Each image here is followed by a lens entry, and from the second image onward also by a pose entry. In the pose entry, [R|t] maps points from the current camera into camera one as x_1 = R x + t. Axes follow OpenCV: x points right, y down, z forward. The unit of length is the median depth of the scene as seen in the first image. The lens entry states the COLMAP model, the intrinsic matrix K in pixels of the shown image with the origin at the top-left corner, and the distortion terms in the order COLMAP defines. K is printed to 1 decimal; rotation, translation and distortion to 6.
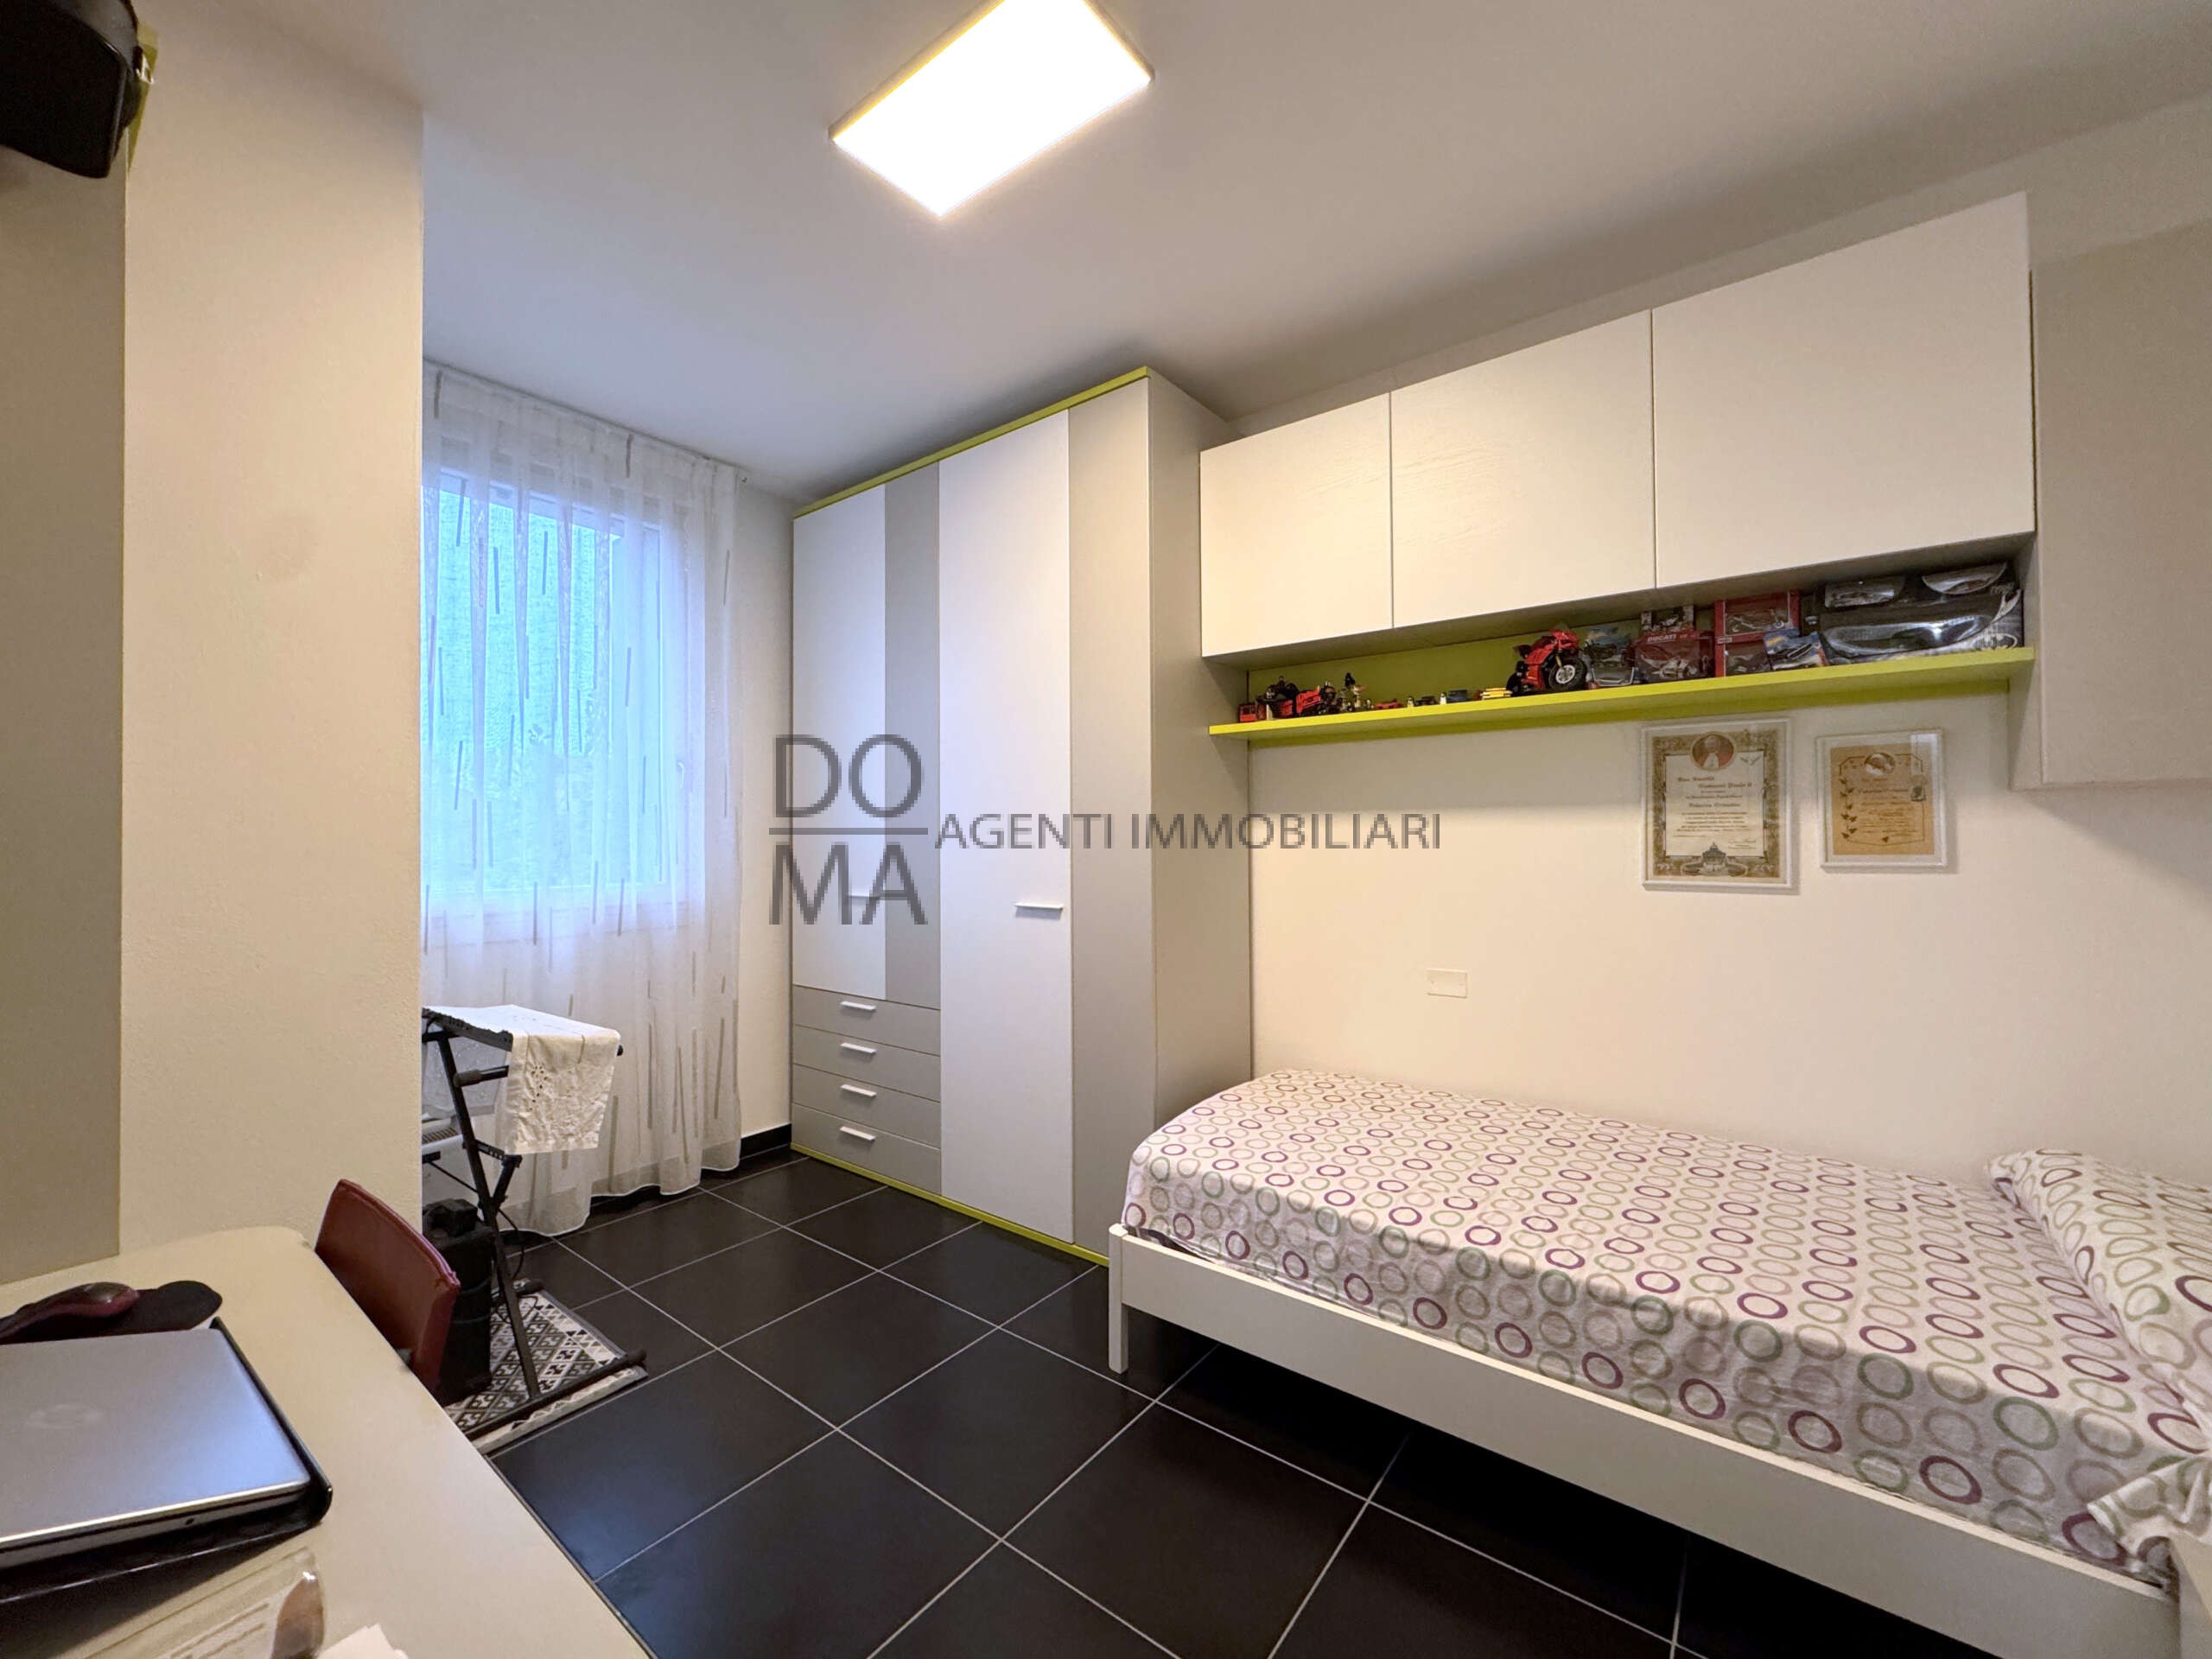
lens RADIAL K [[874.6, 0, 1112.7], [0, 874.6, 827.9], [0, 0, 1]] dist [-0.003009, 0.000783]
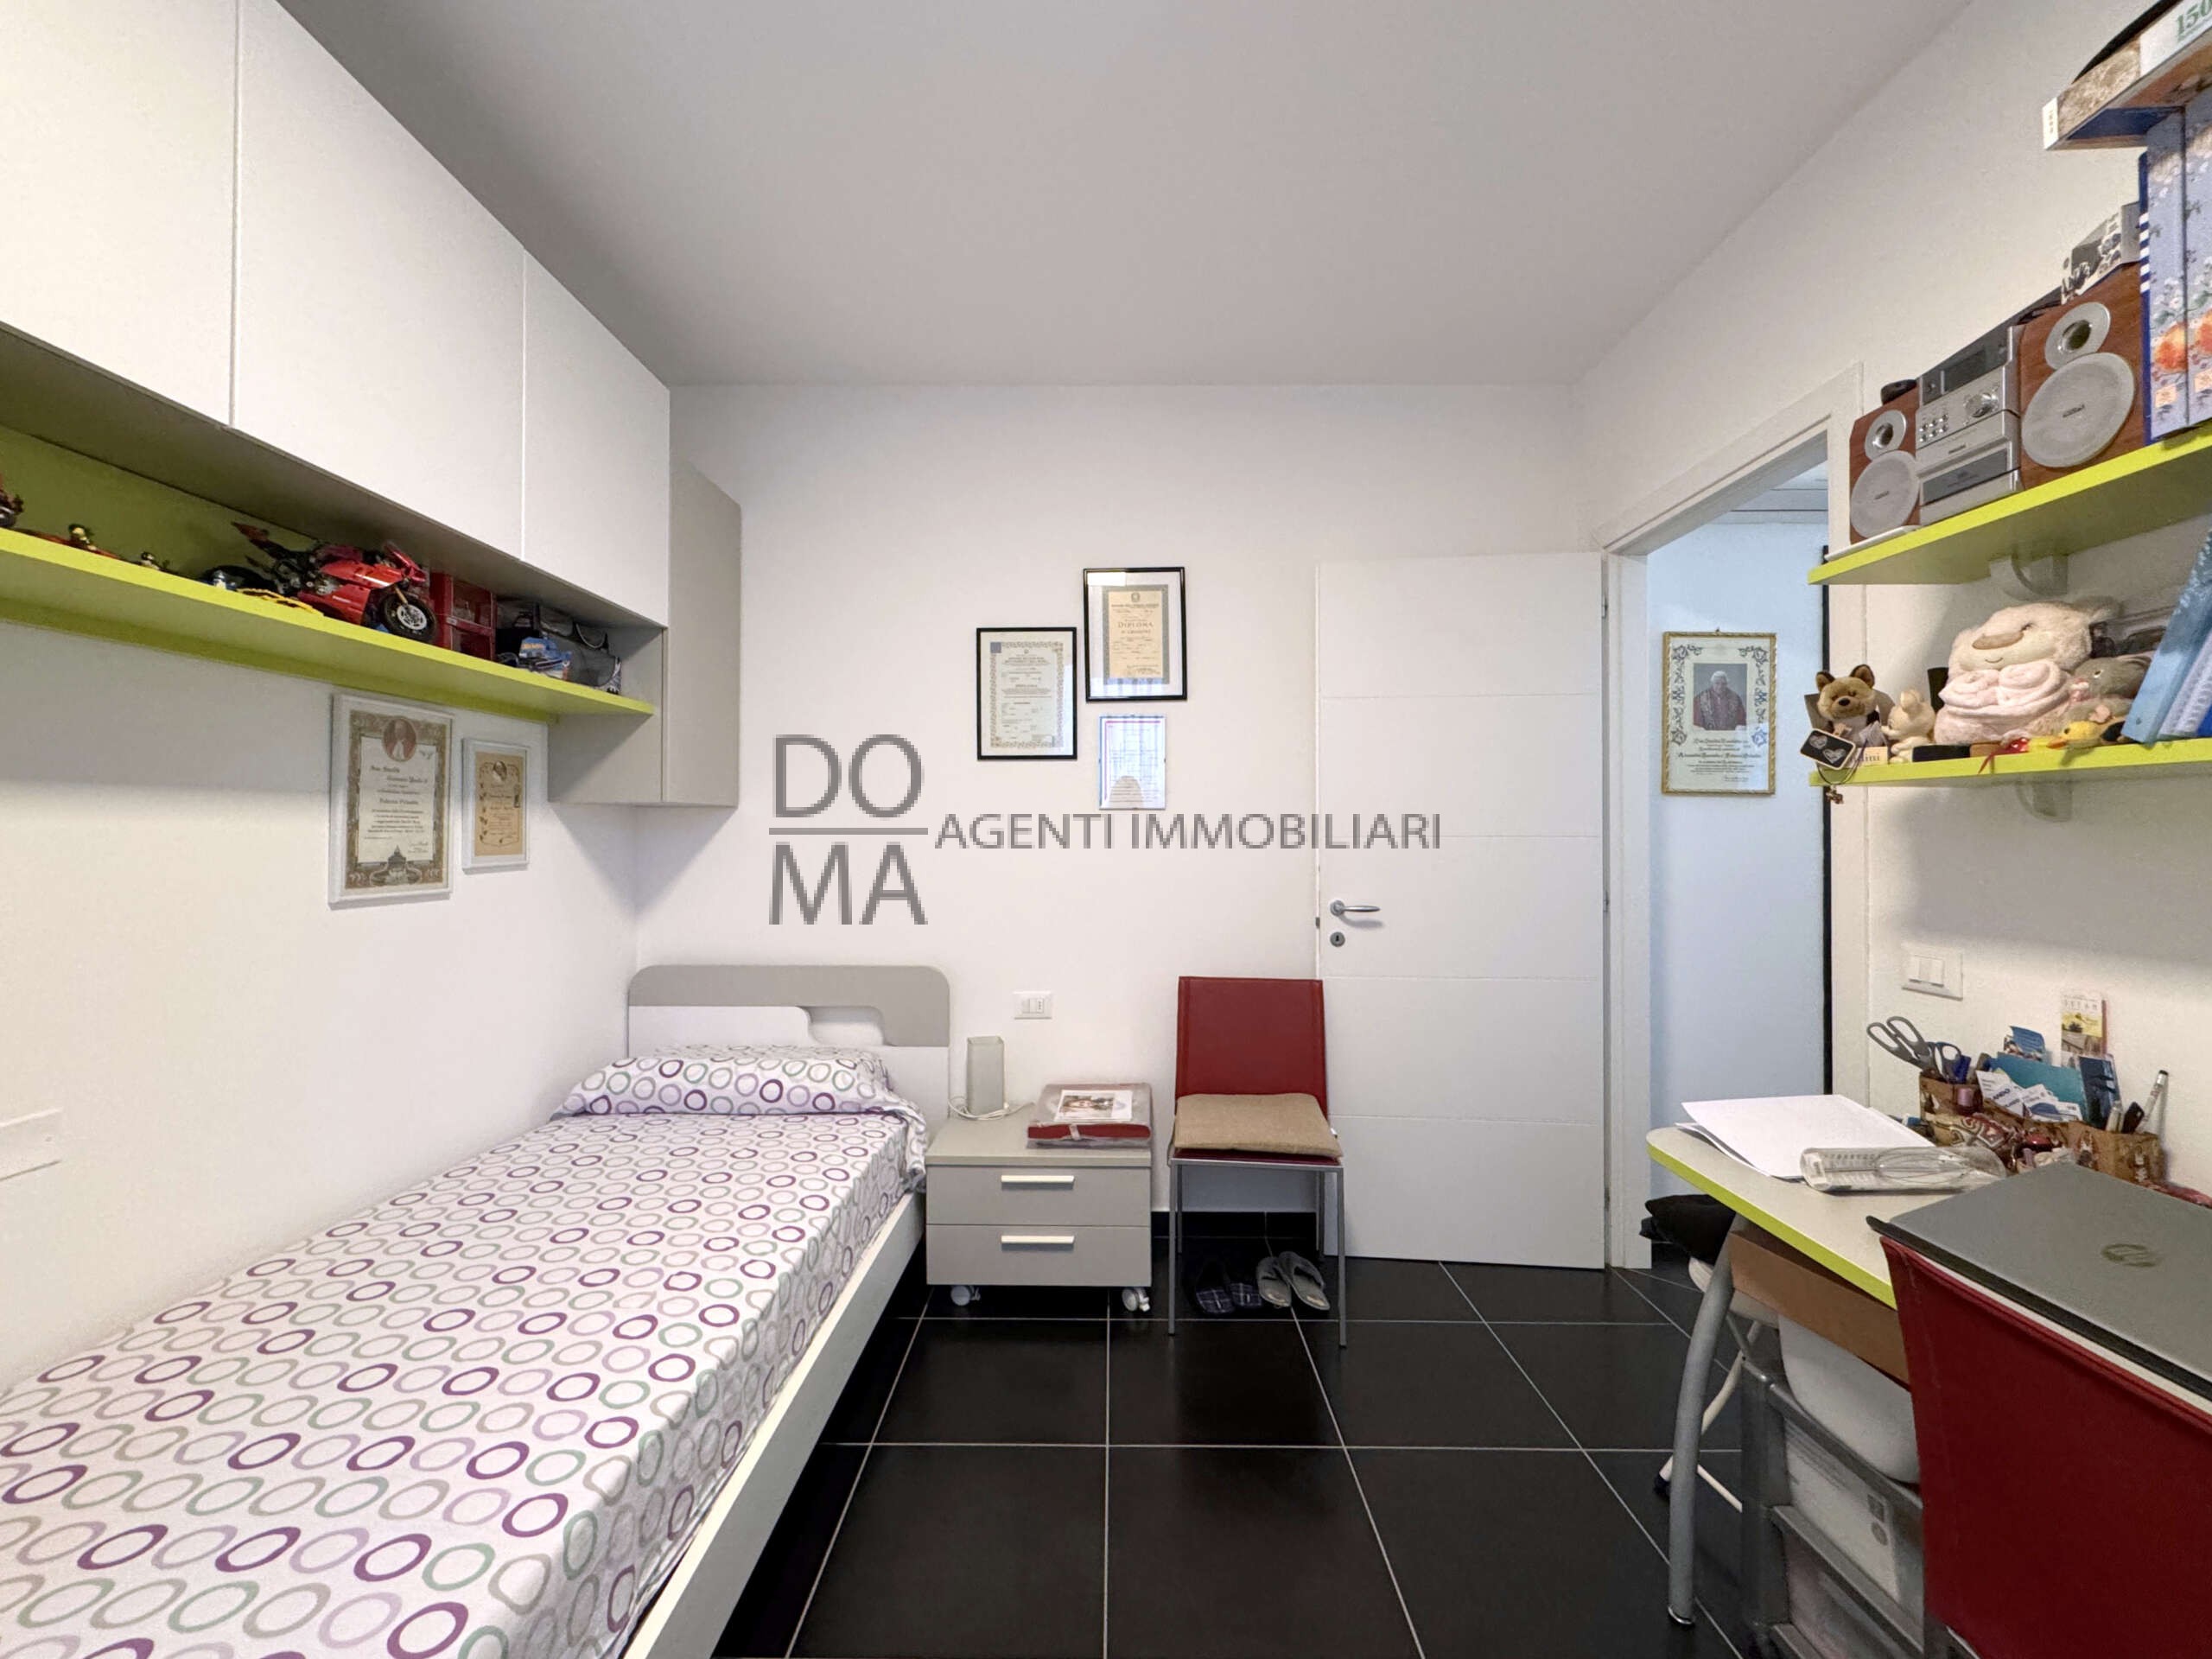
lens RADIAL K [[874.6, 0, 1114.3], [0, 874.6, 830.4], [0, 0, 1]] dist [-0.003009, 0.000783]
pose [[-0.608299, 0.006691, 0.793680, -0.423025], [-0.006560, 0.999888, -0.013458, 0.009071], [-0.793681, -0.013393, -0.608187, 0.986595]]
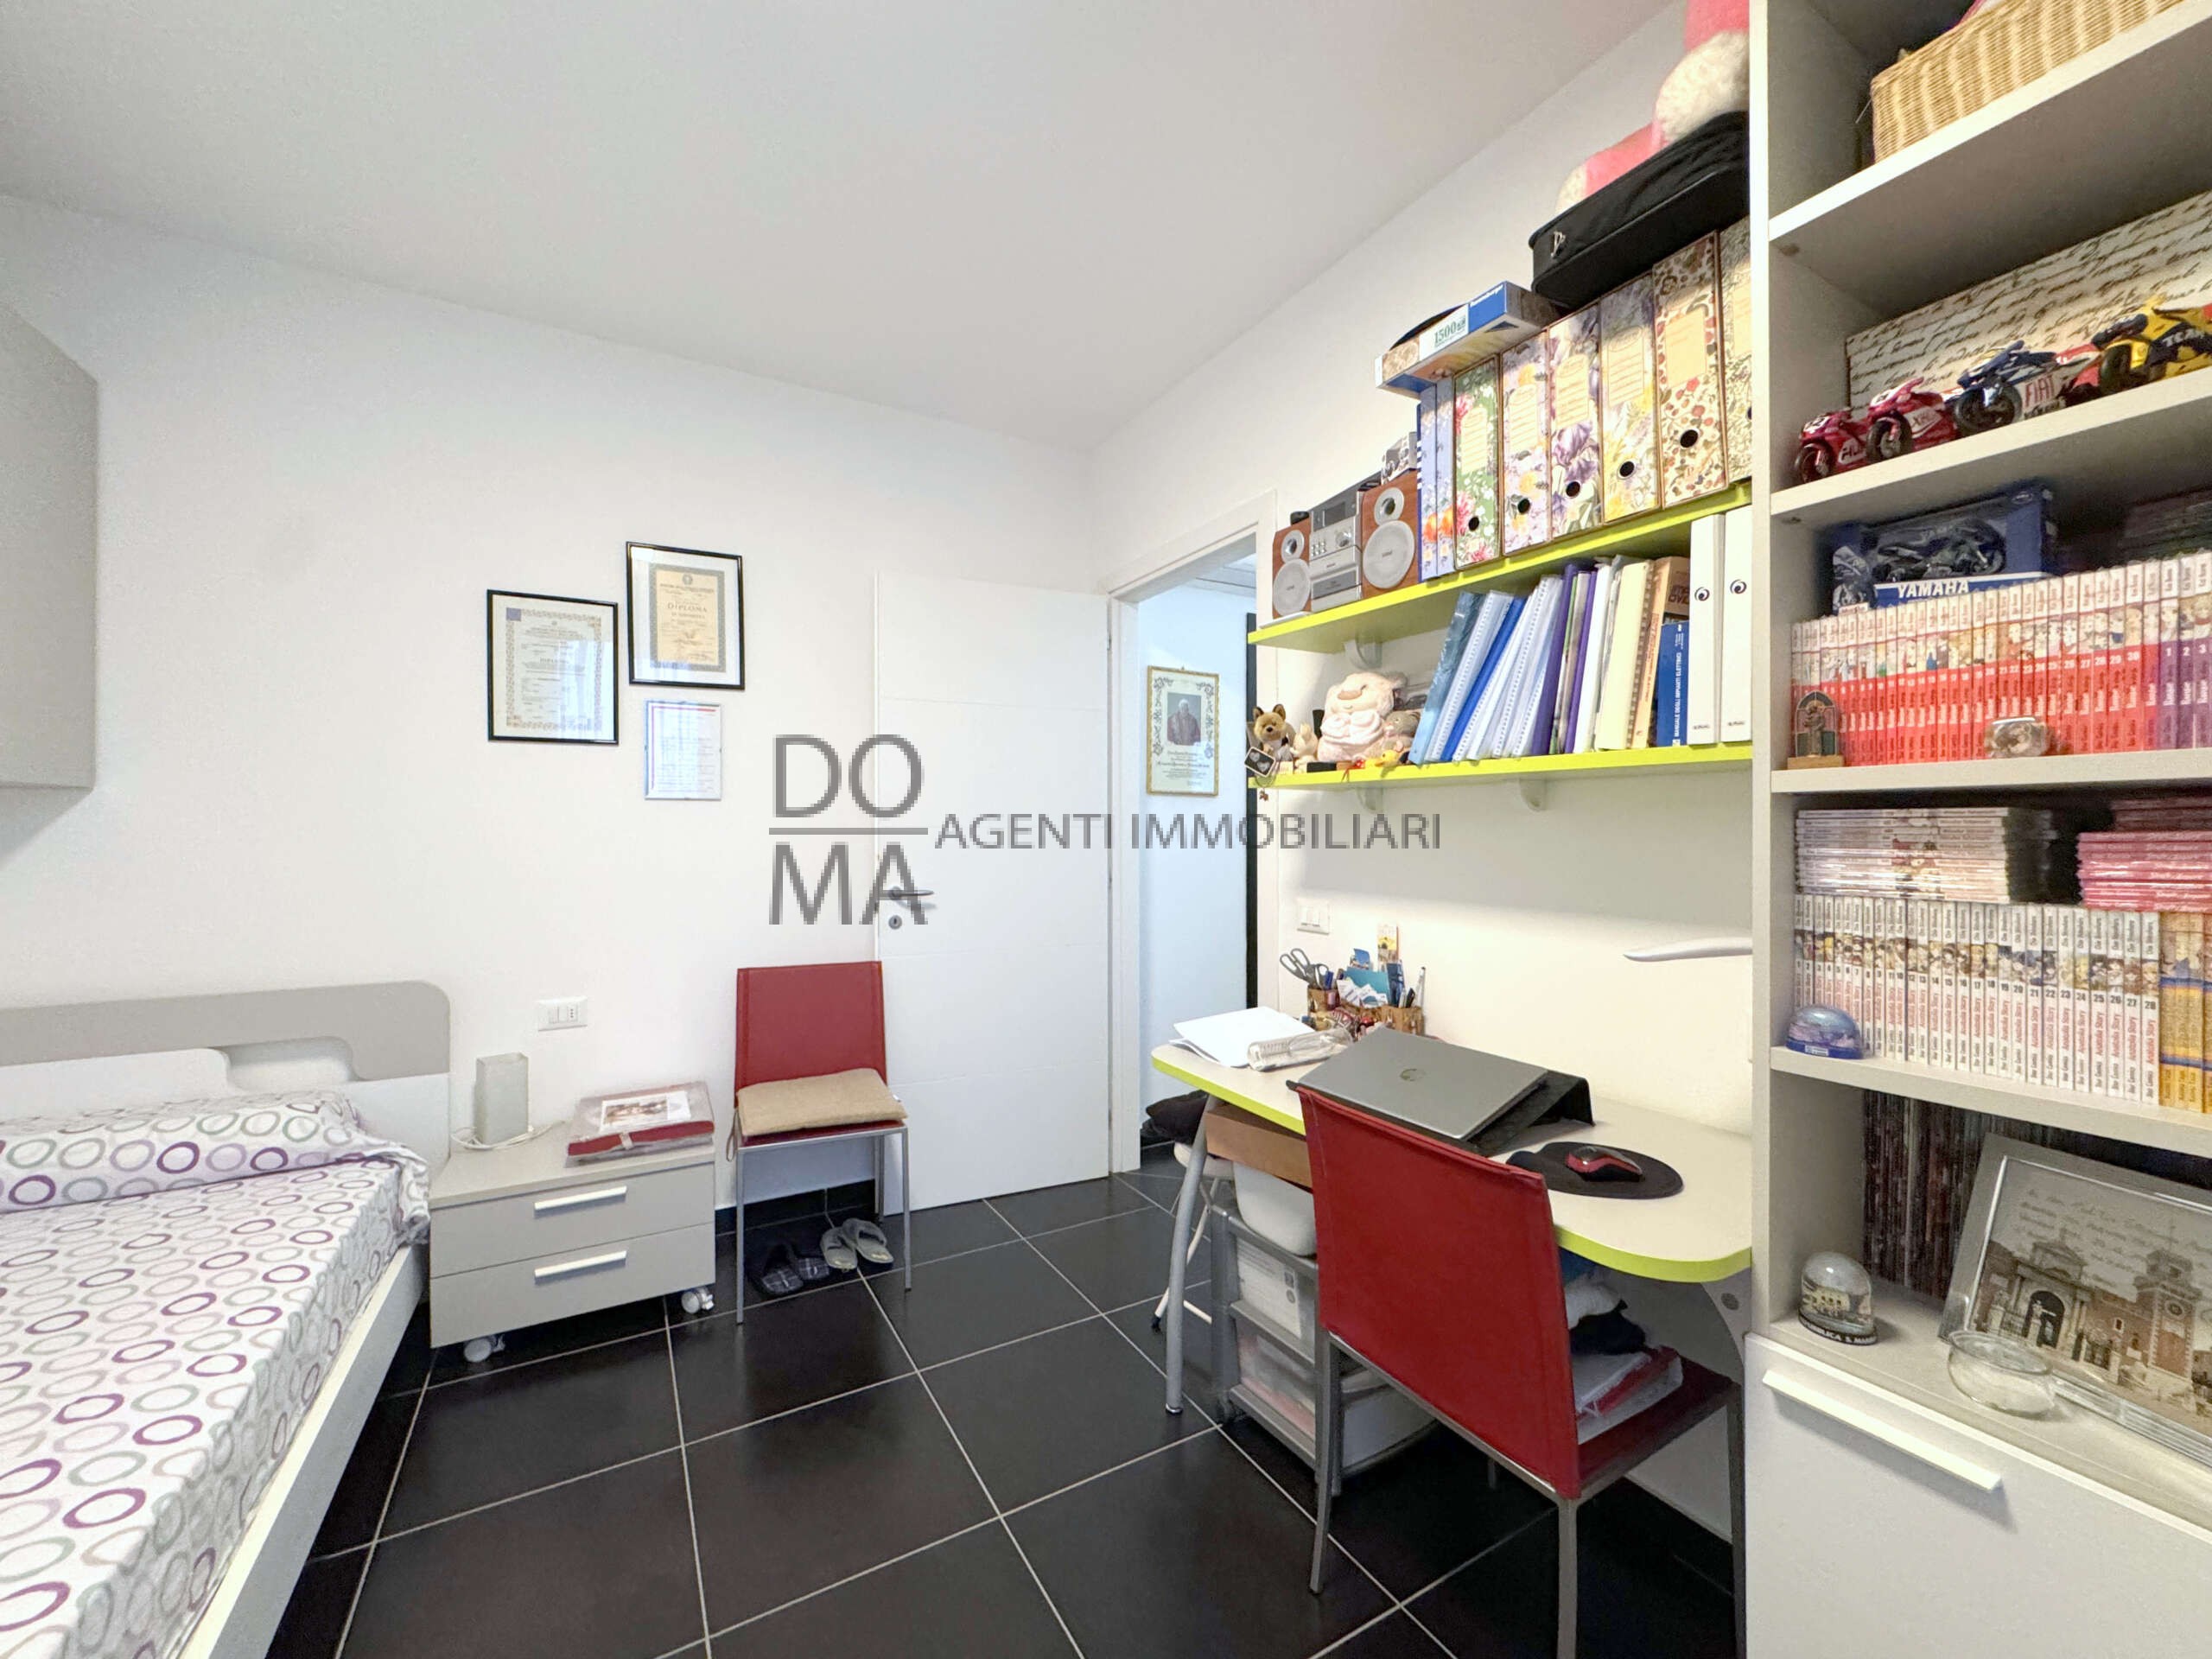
lens RADIAL K [[874.6, 0, 1066.9], [0, 874.6, 834.8], [0, 0, 1]] dist [-0.003009, 0.000783]
pose [[-0.915438, 0.003688, 0.402442, -0.413770], [0.000756, 0.999972, -0.007445, 0.020354], [-0.402458, -0.006512, -0.915415, 1.101034]]
